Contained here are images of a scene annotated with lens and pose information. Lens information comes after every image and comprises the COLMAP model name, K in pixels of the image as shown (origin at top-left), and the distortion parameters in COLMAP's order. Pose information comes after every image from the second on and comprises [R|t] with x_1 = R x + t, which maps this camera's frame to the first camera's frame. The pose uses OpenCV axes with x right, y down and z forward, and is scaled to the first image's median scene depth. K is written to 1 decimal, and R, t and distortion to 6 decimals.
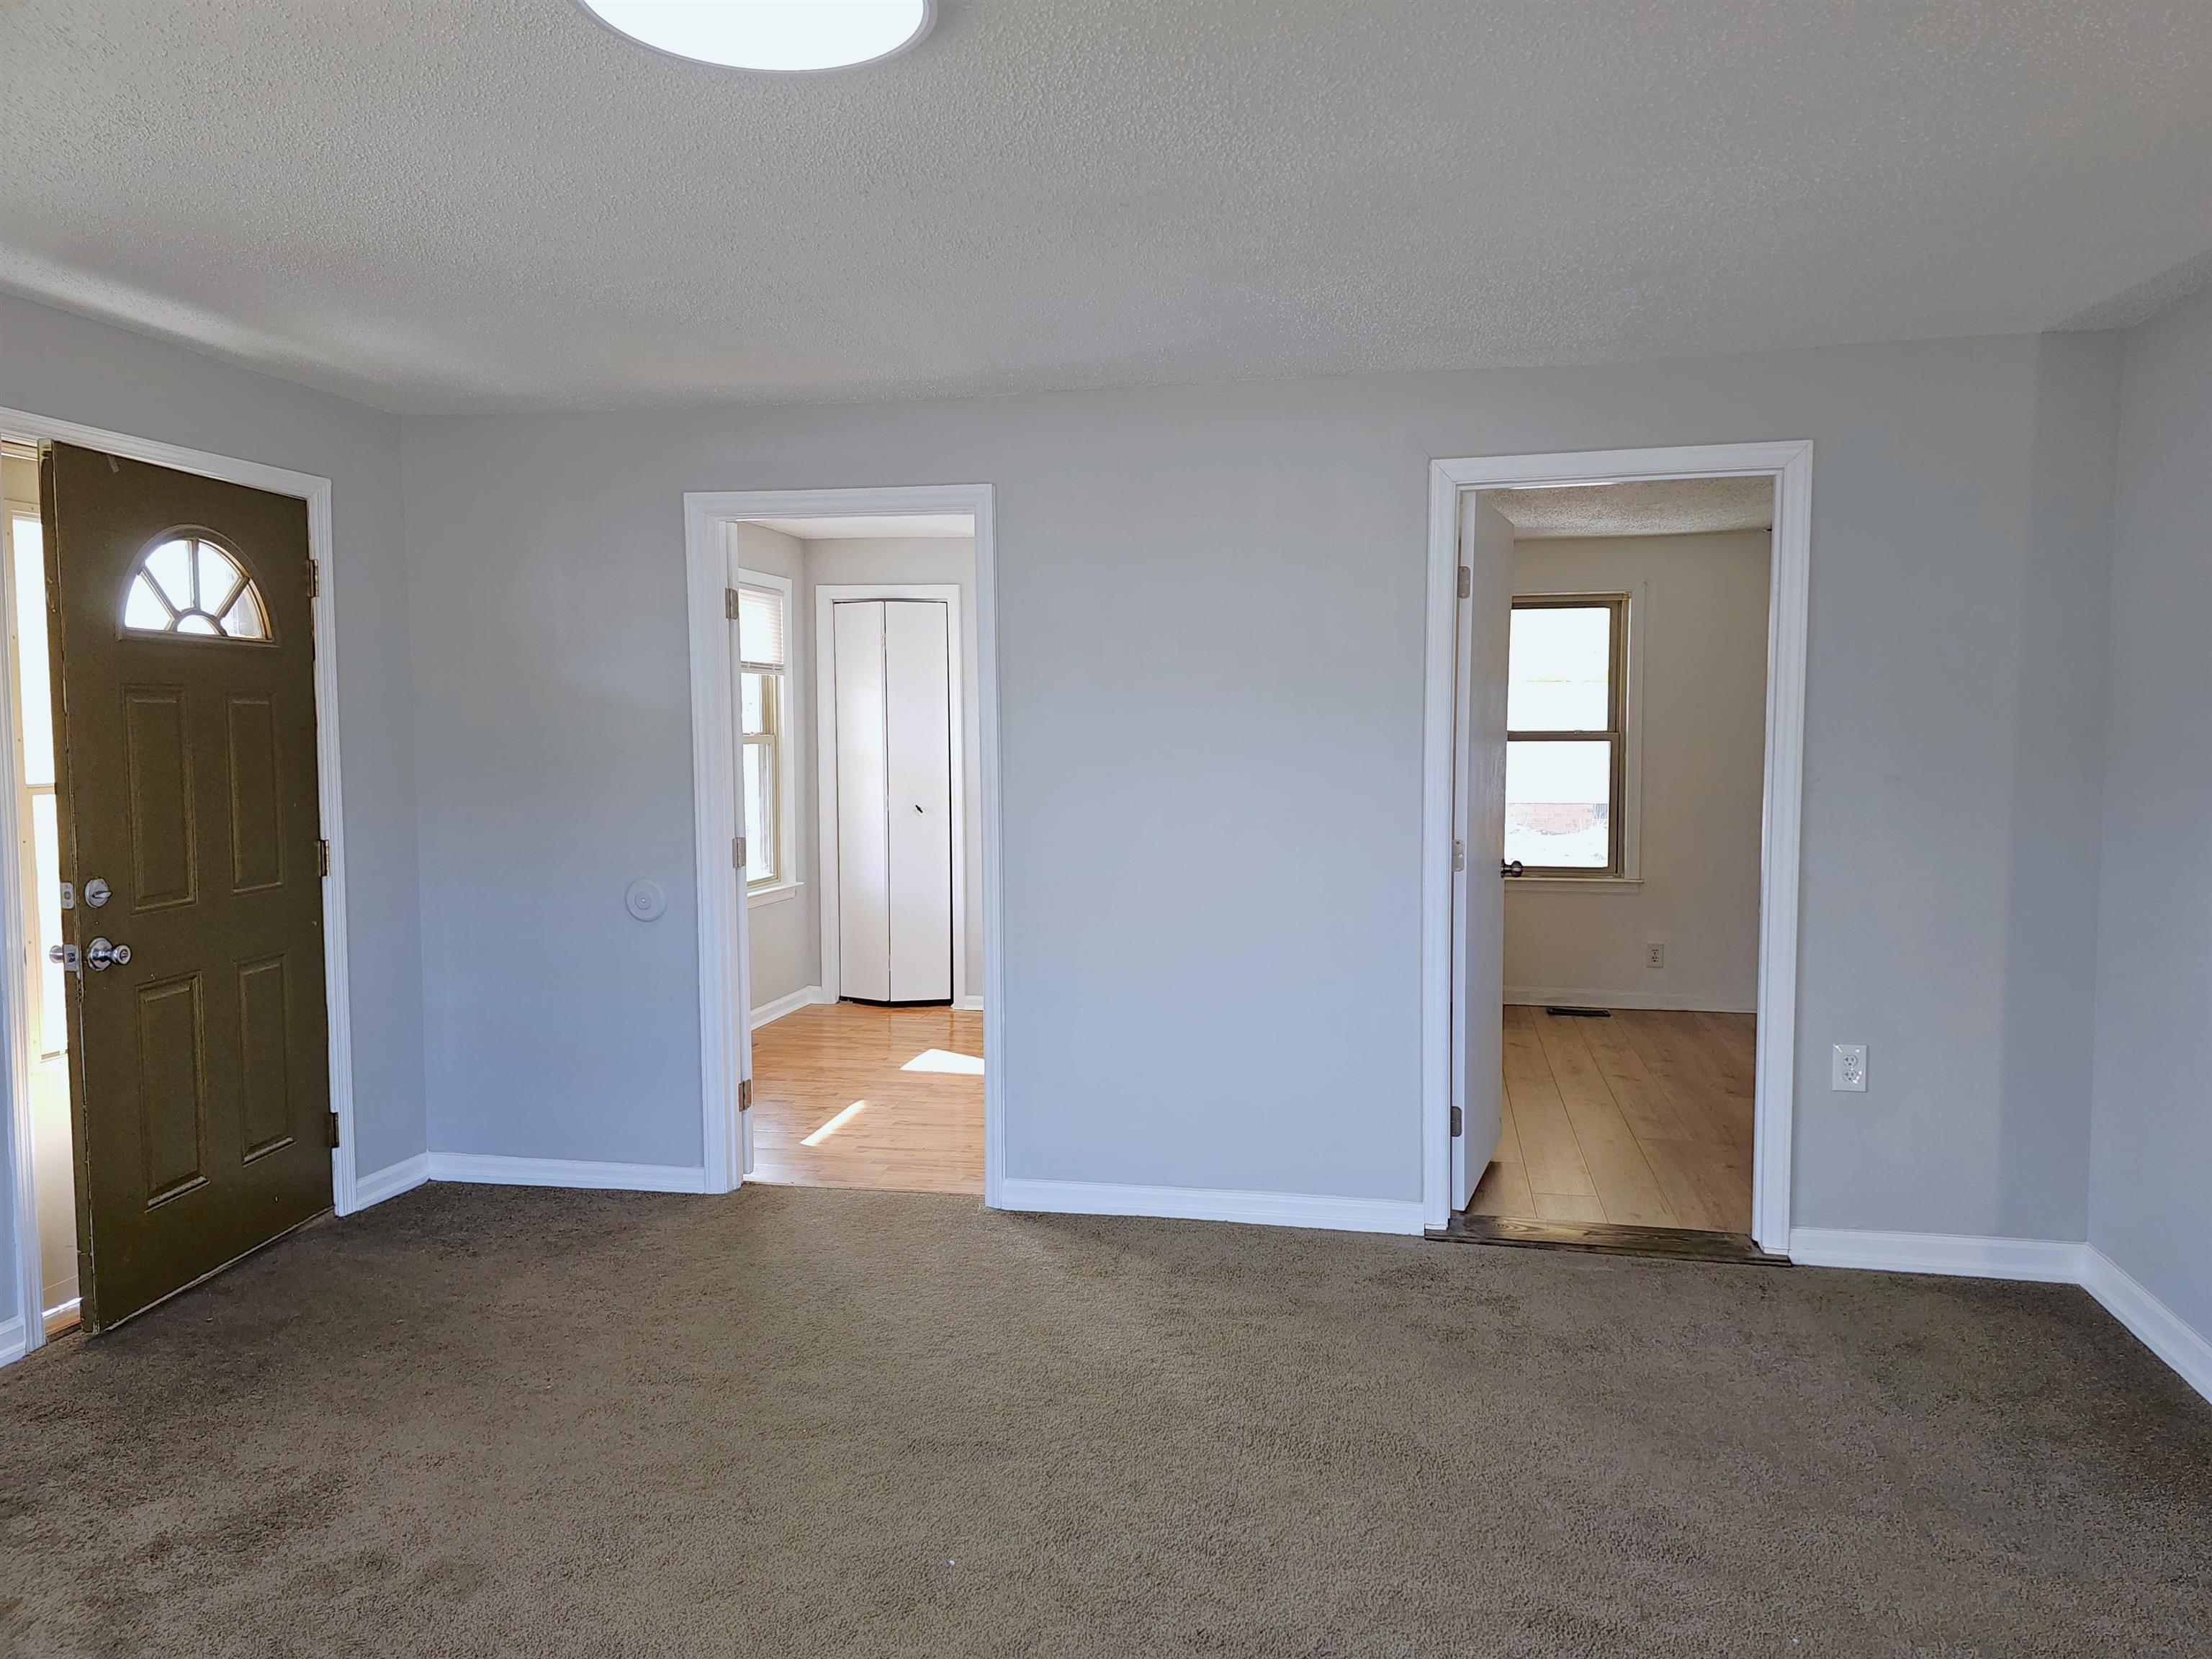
lens RADIAL K [[1489.2, 0, 1126.1], [0, 1489.2, 829.8], [0, 0, 1]] dist [0.057304, -0.051464]
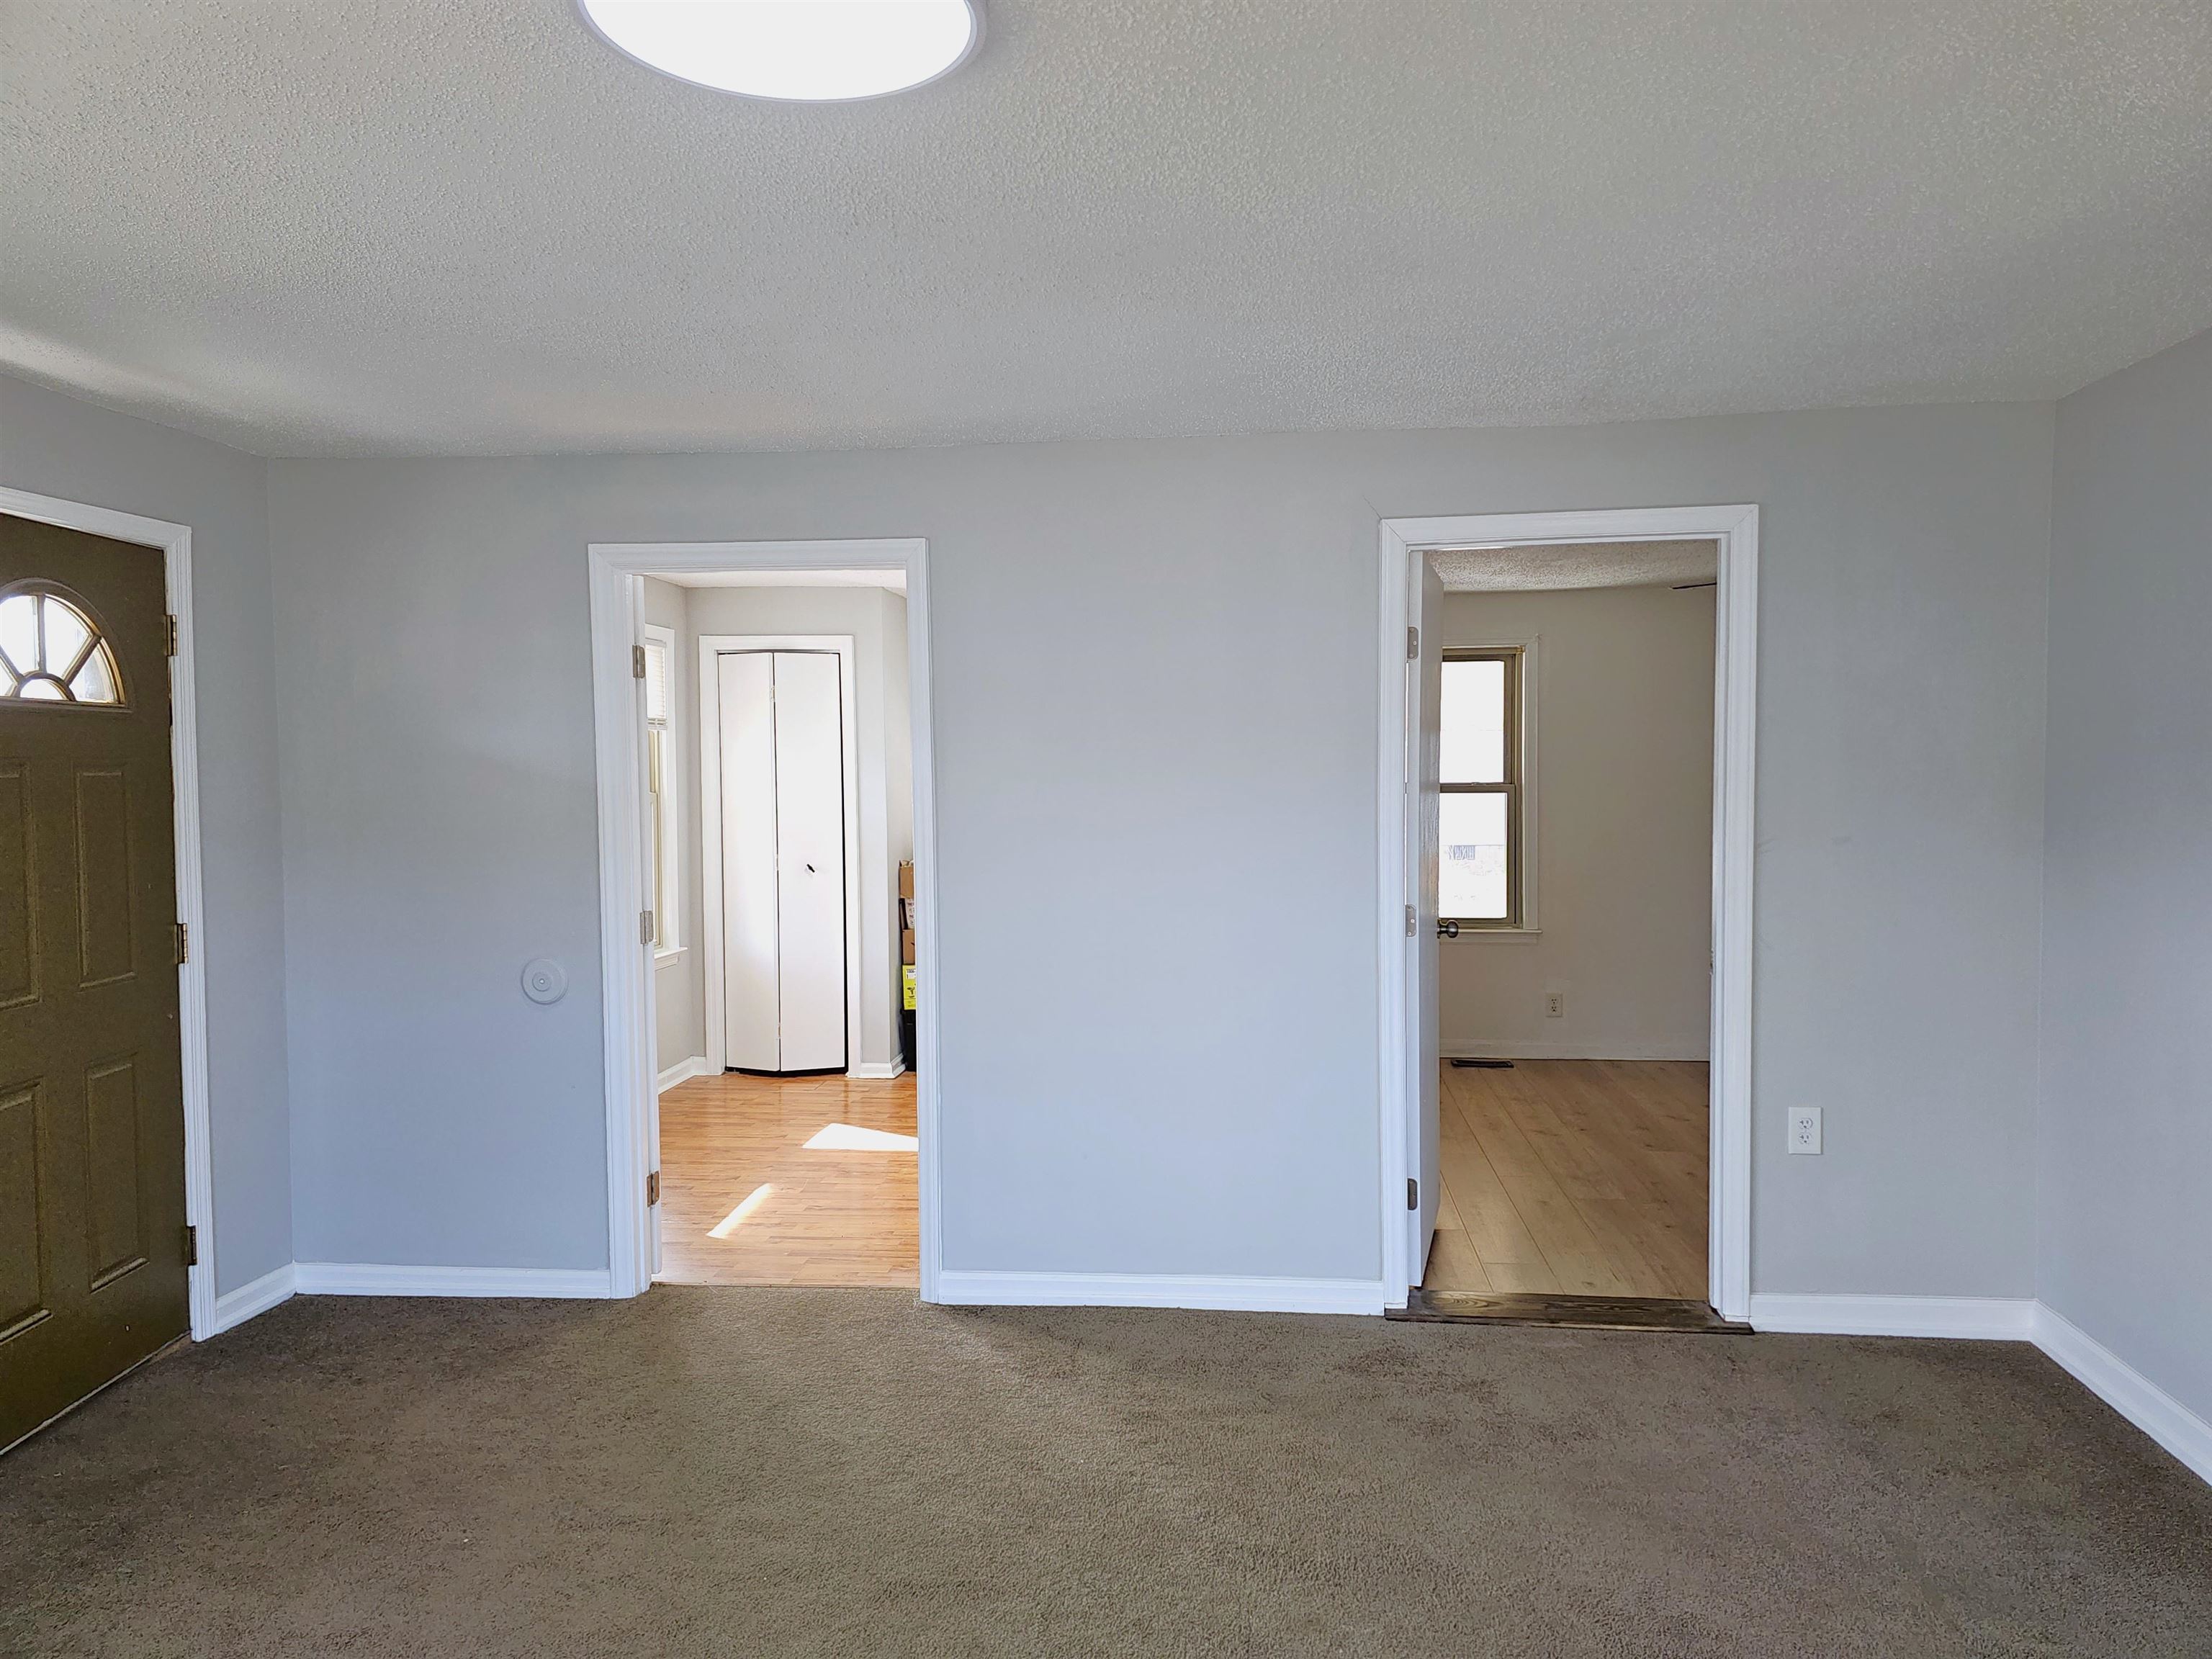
lens RADIAL K [[1489.2, 0, 1116.9], [0, 1489.2, 832.0], [0, 0, 1]] dist [0.057304, -0.051464]
pose [[0.995220, -0.010042, 0.097141, -0.066425], [0.012580, 0.999594, -0.025550, -0.019375], [-0.096845, 0.026650, 0.994943, 0.047331]]
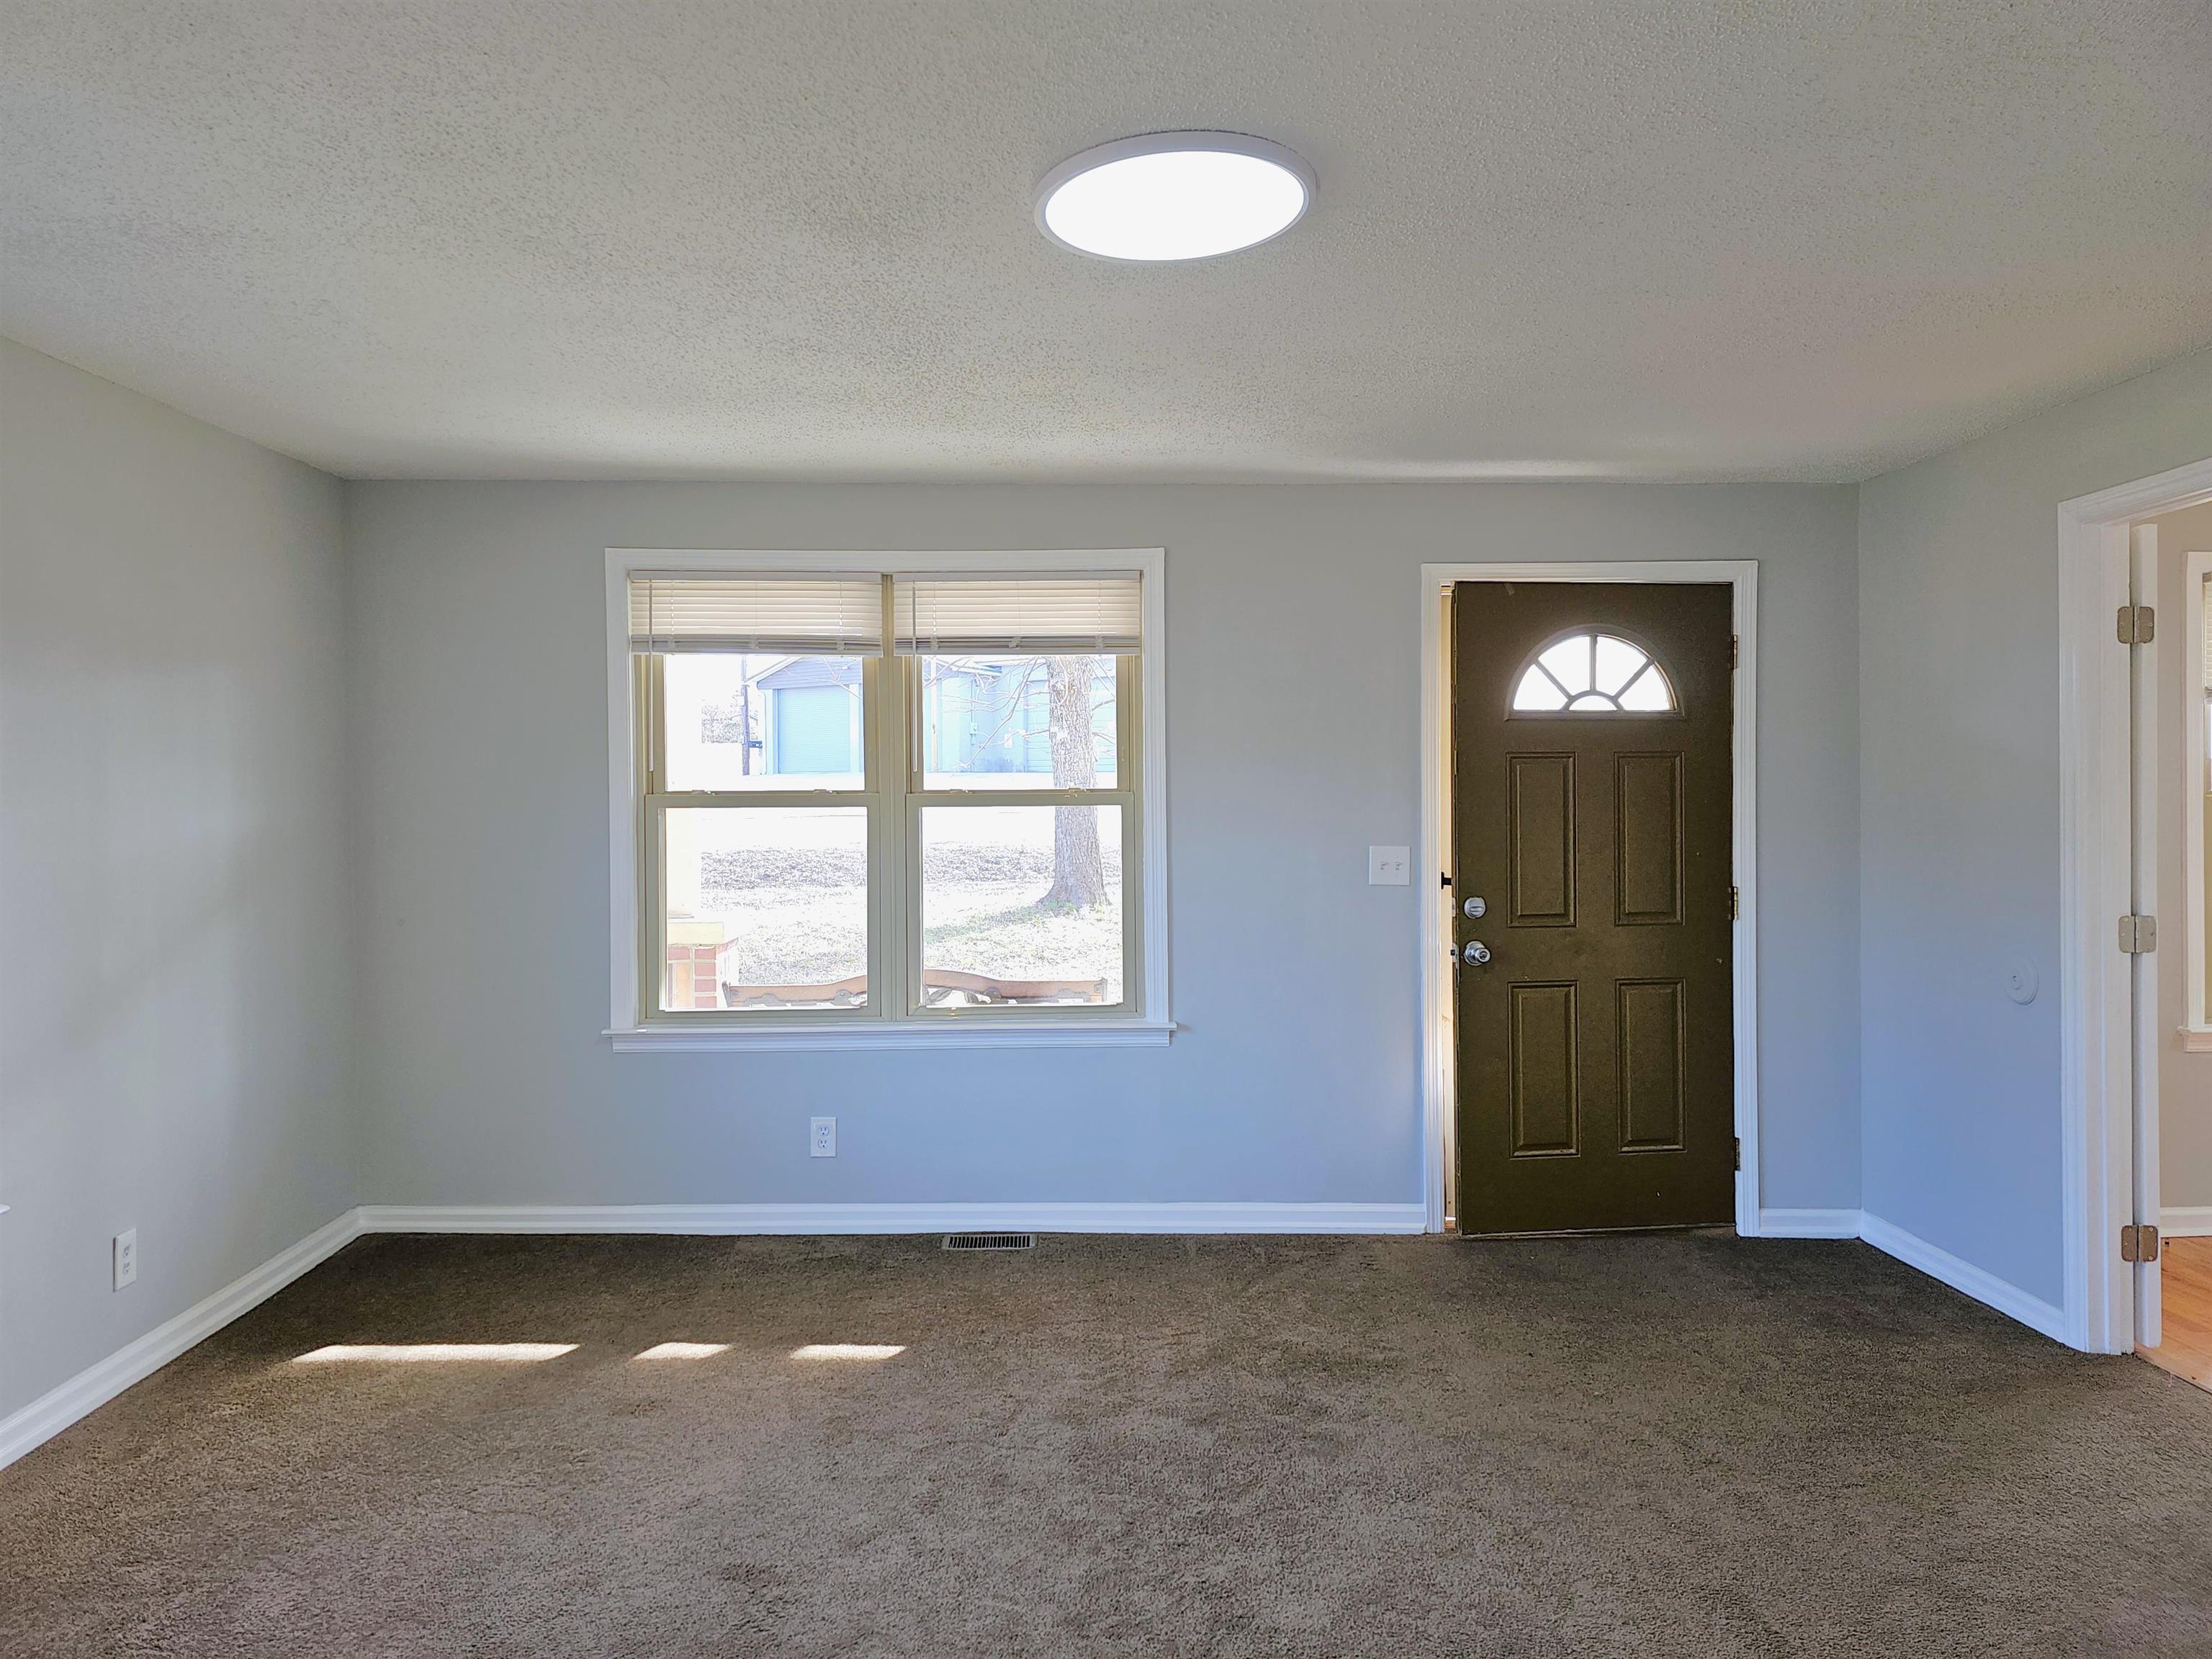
lens RADIAL K [[1489.2, 0, 1087.8], [0, 1489.2, 818.4], [0, 0, 1]] dist [0.057304, -0.051464]
pose [[0.212315, 0.005035, -0.977188, 0.478298], [-0.065106, 0.997838, -0.009005, -0.003107], [0.975030, 0.065533, 0.212183, 0.323872]]
